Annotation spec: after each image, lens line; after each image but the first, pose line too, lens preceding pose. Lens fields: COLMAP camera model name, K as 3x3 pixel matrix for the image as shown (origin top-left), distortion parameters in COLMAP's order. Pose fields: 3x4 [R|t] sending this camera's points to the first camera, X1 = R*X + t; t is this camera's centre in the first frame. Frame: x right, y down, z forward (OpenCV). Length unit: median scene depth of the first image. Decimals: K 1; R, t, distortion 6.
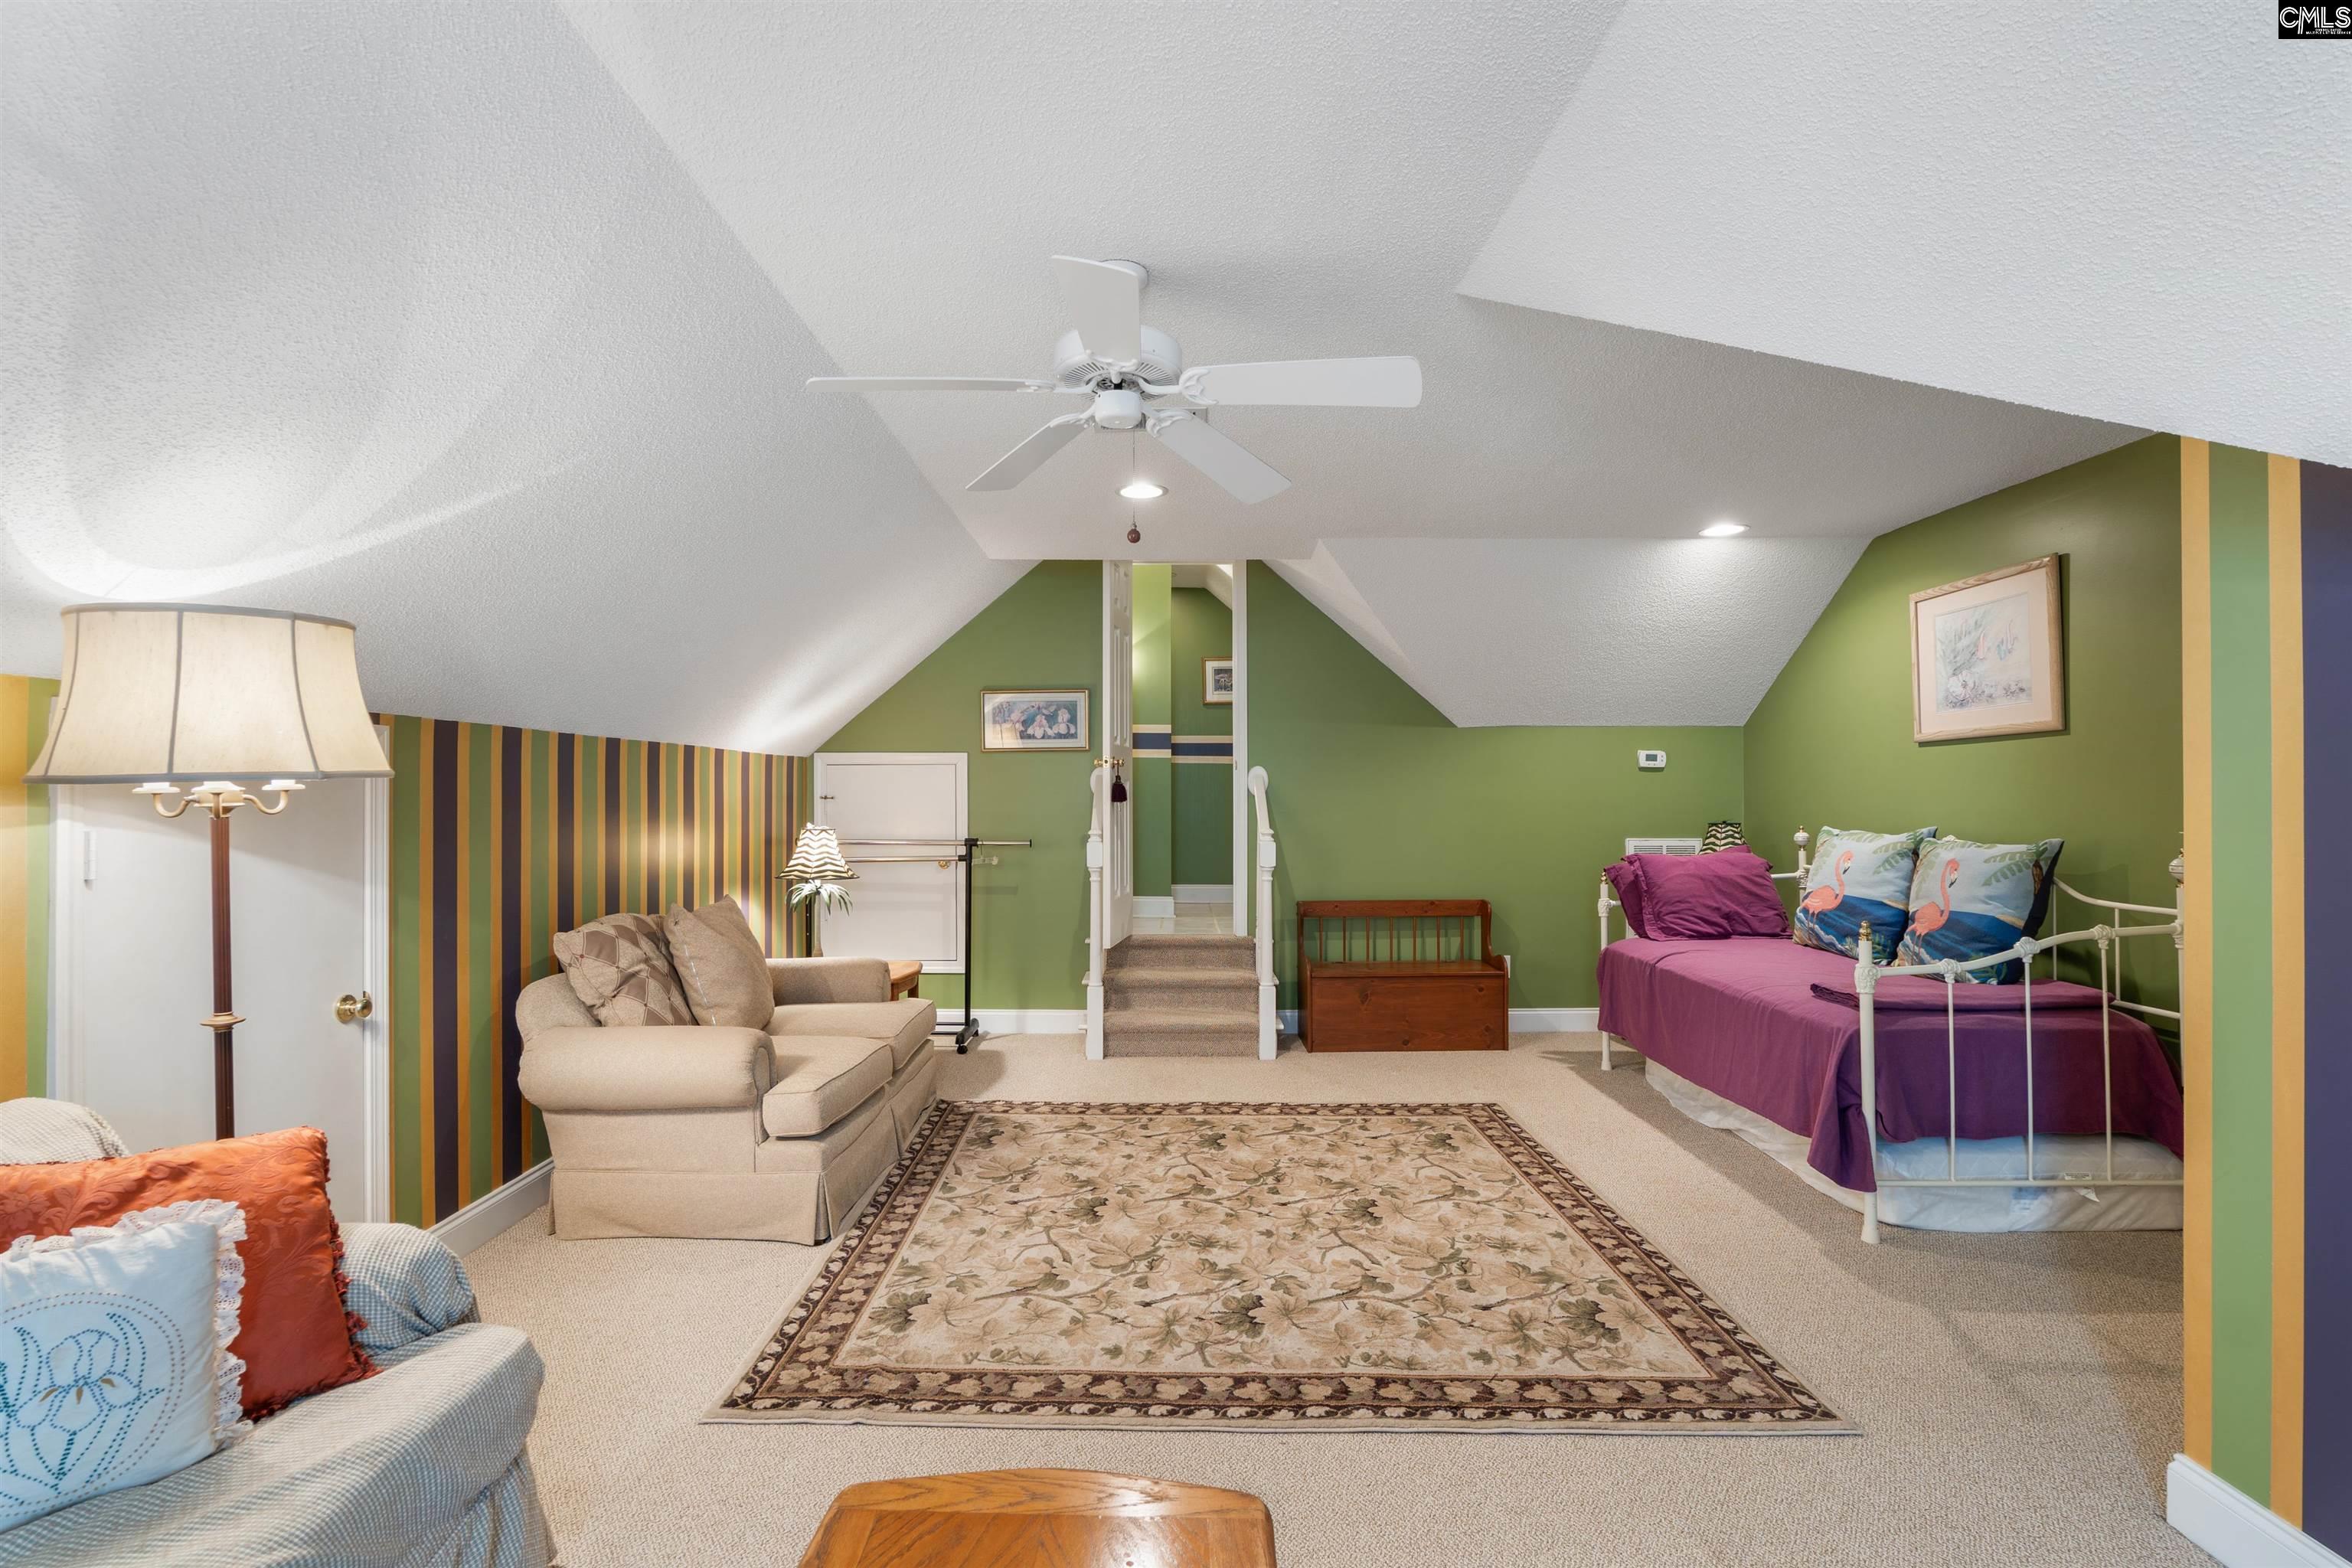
lens RADIAL K [[1103.6, 0, 1166.4], [0, 1103.6, 777.9], [0, 0, 1]] dist [-0.020089, 0.006186]
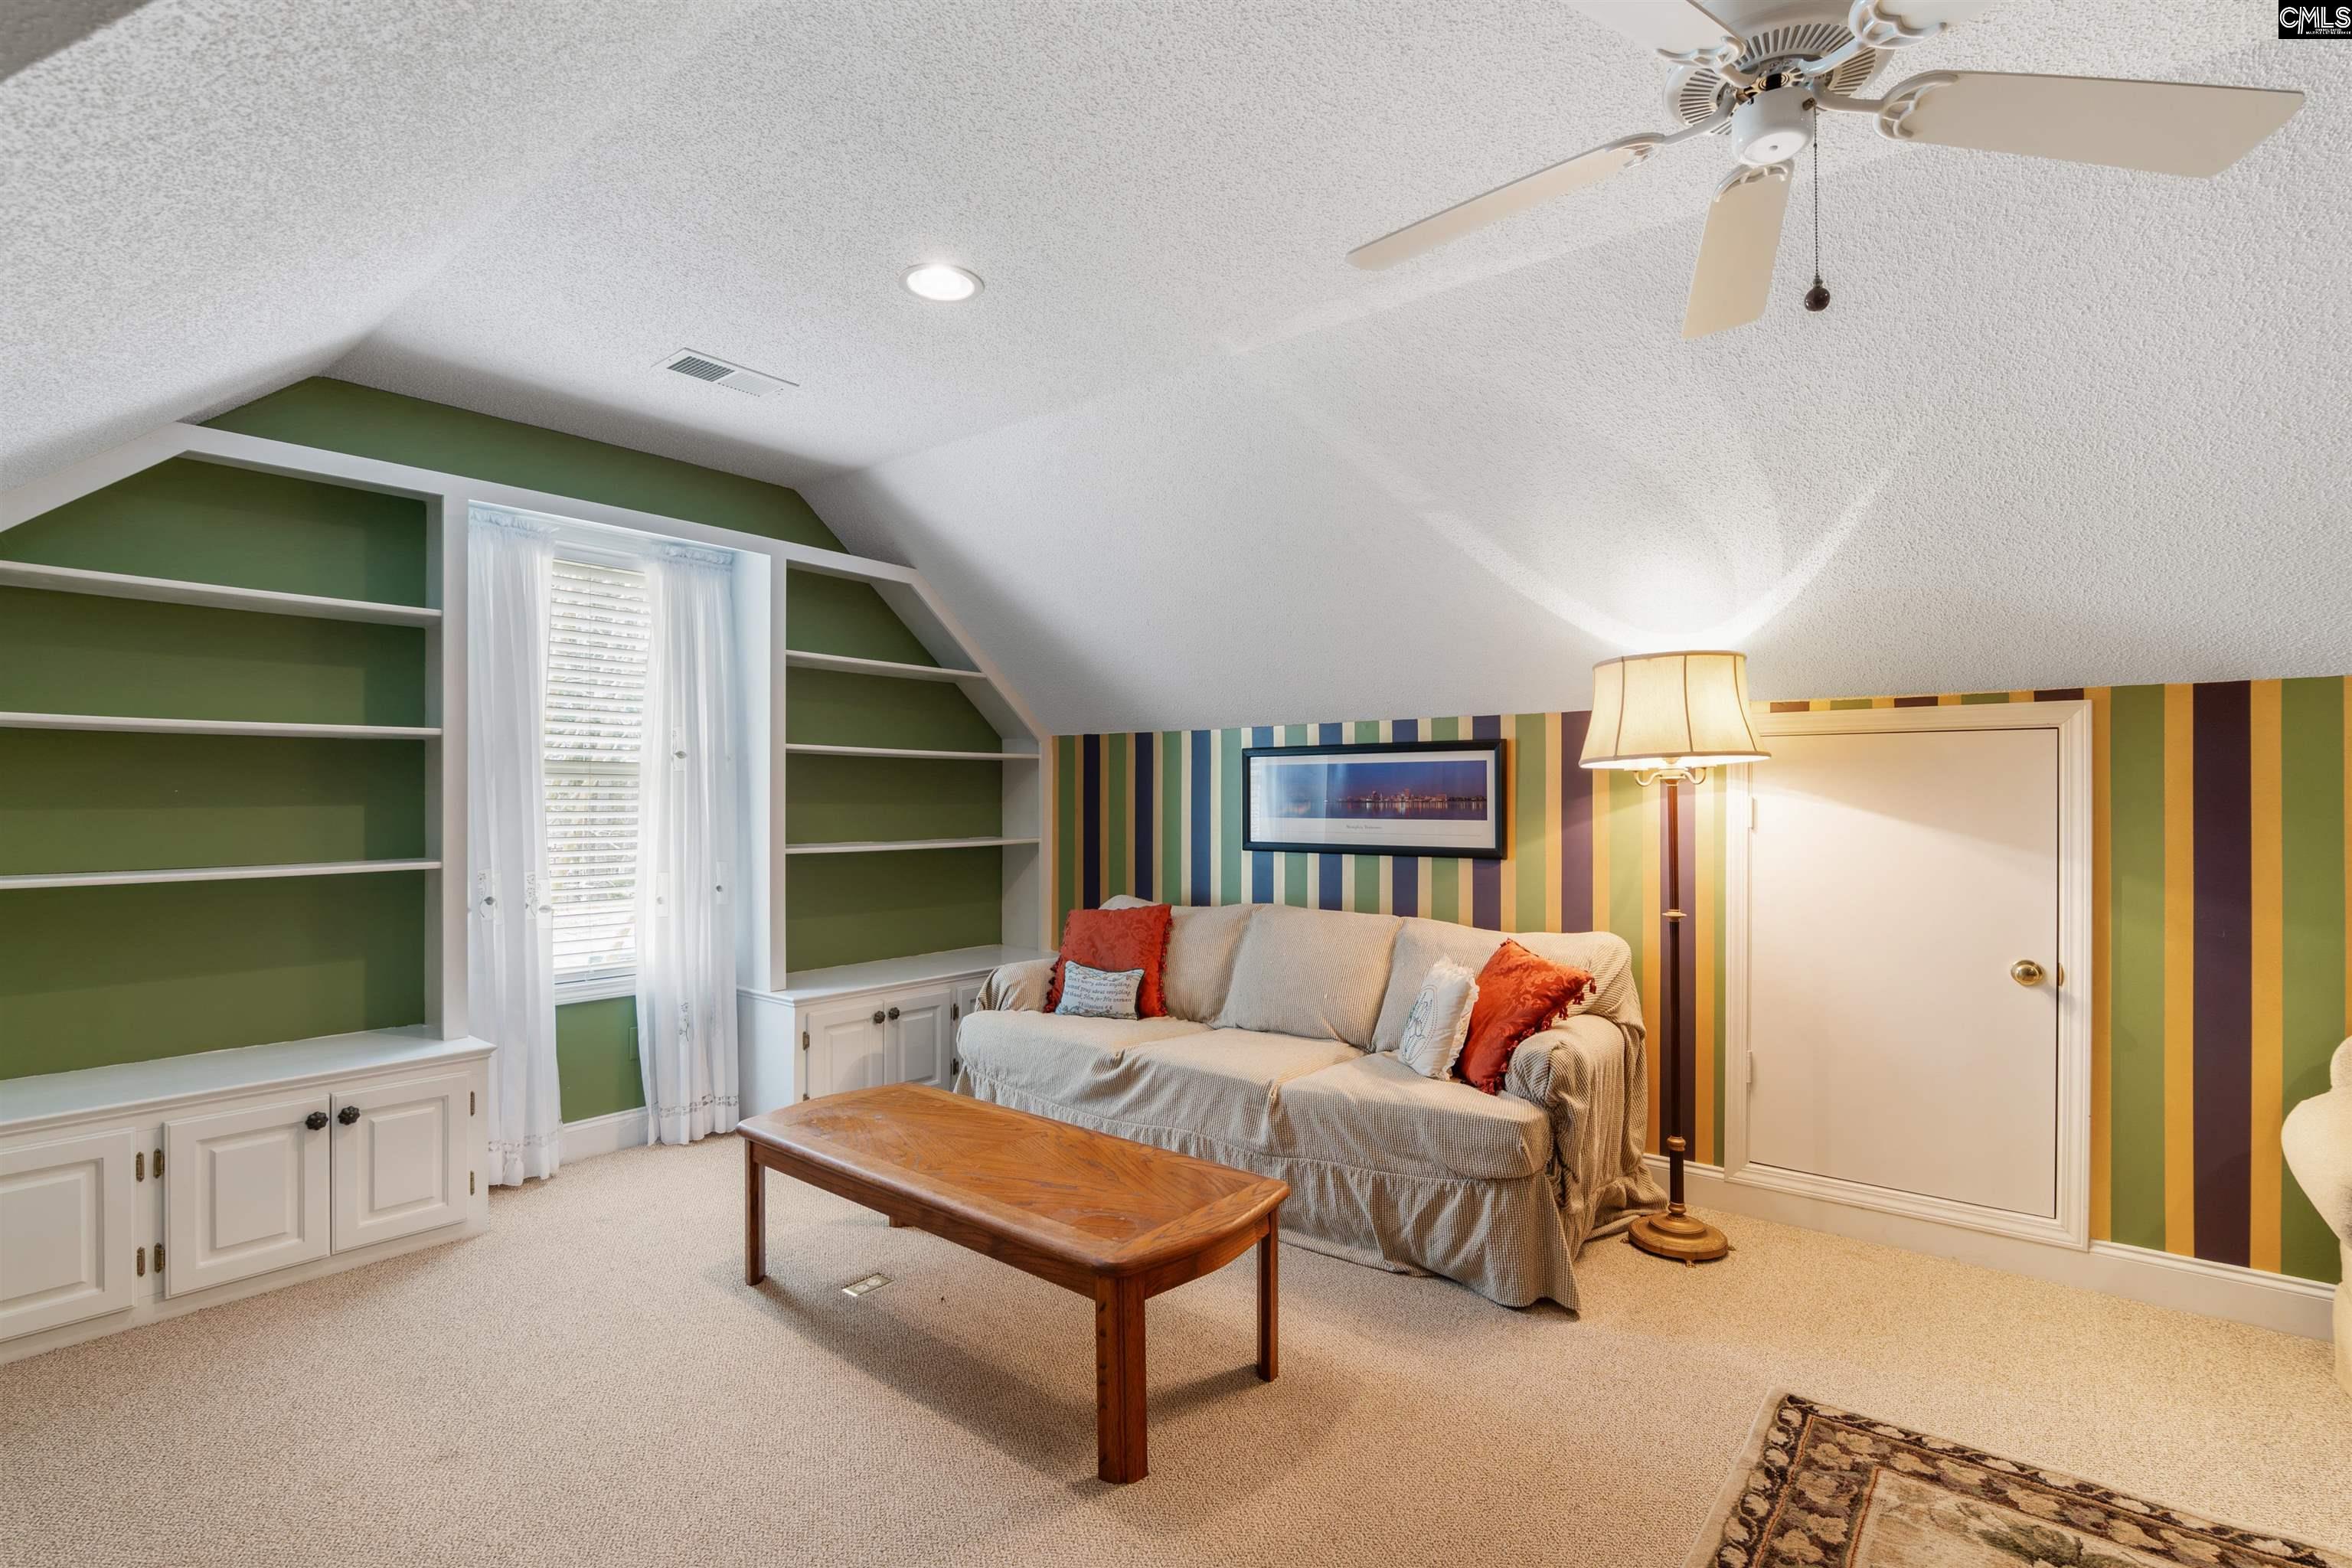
lens RADIAL K [[1103.6, 0, 1171.6], [0, 1103.6, 793.2], [0, 0, 1]] dist [-0.020089, 0.006186]
pose [[-0.619666, -0.002567, -0.784862, 0.493840], [0.011012, 0.999868, -0.011965, 0.034742], [0.784789, -0.016057, -0.619556, 0.841475]]
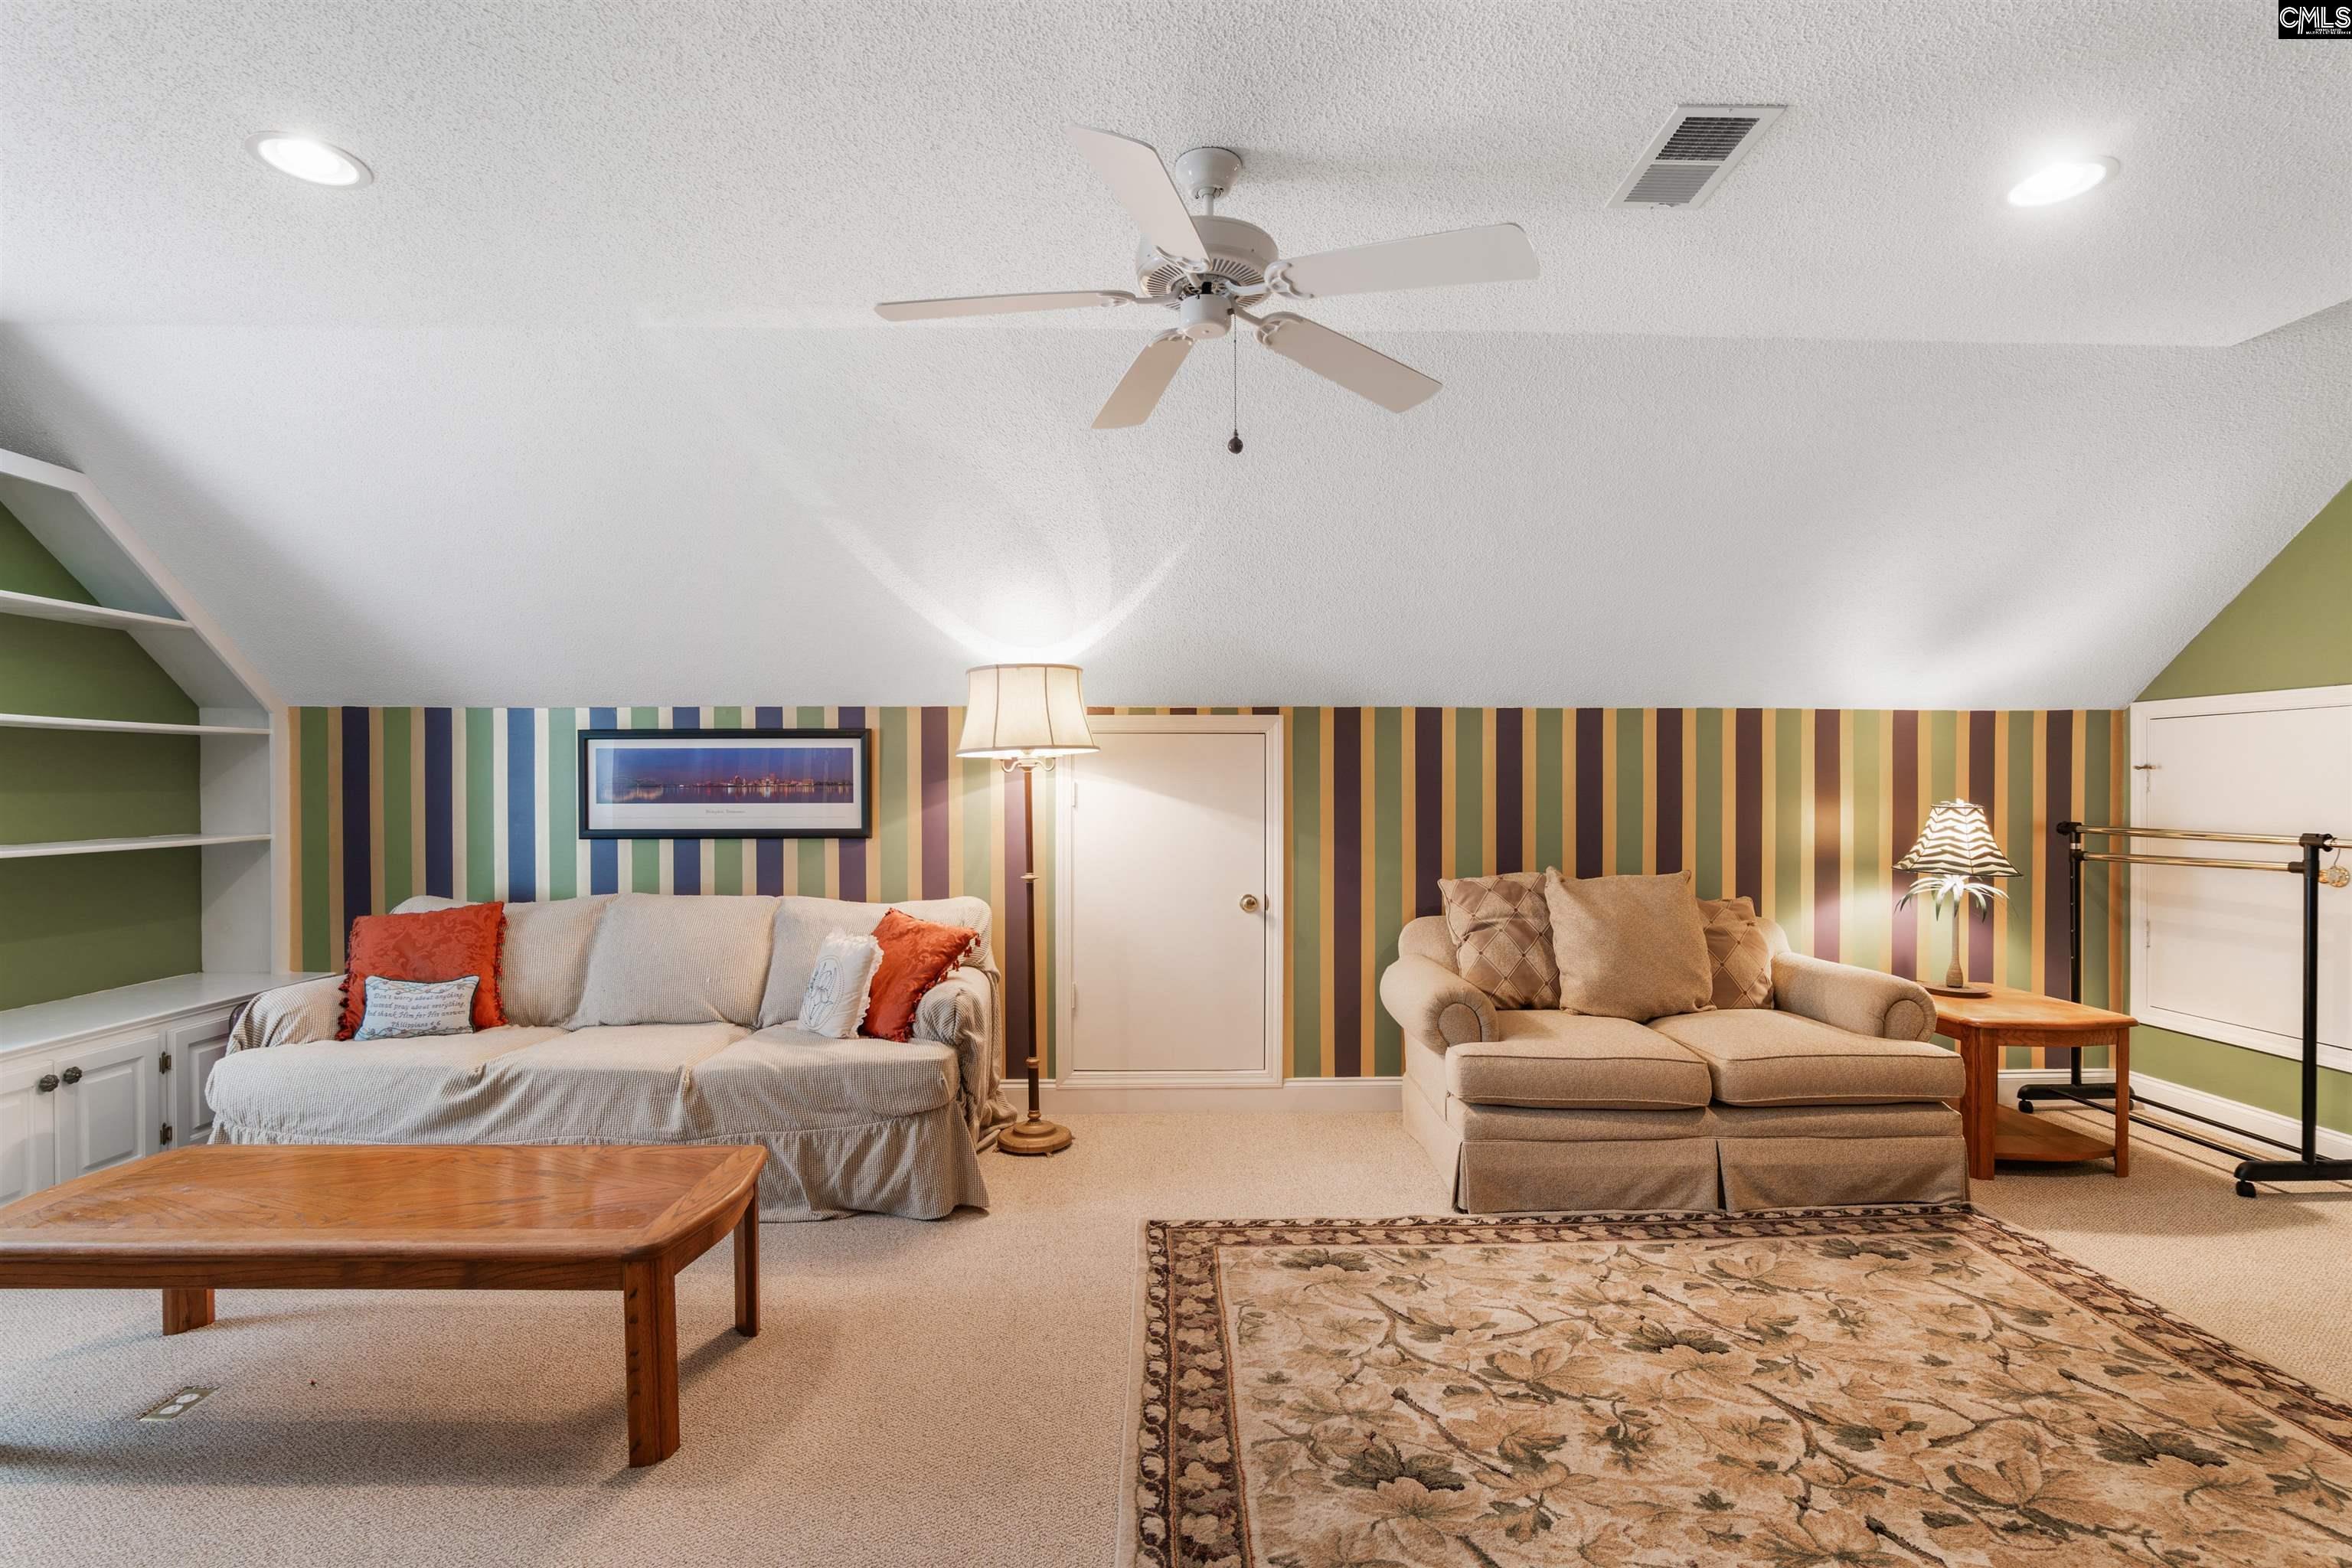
lens RADIAL K [[1103.6, 0, 1178.6], [0, 1103.6, 787.0], [0, 0, 1]] dist [-0.020089, 0.006186]
pose [[0.034916, 0.004351, -0.999381, 0.652143], [0.015104, 0.999874, 0.004880, 0.034375], [0.999276, -0.015265, 0.034846, 0.711588]]
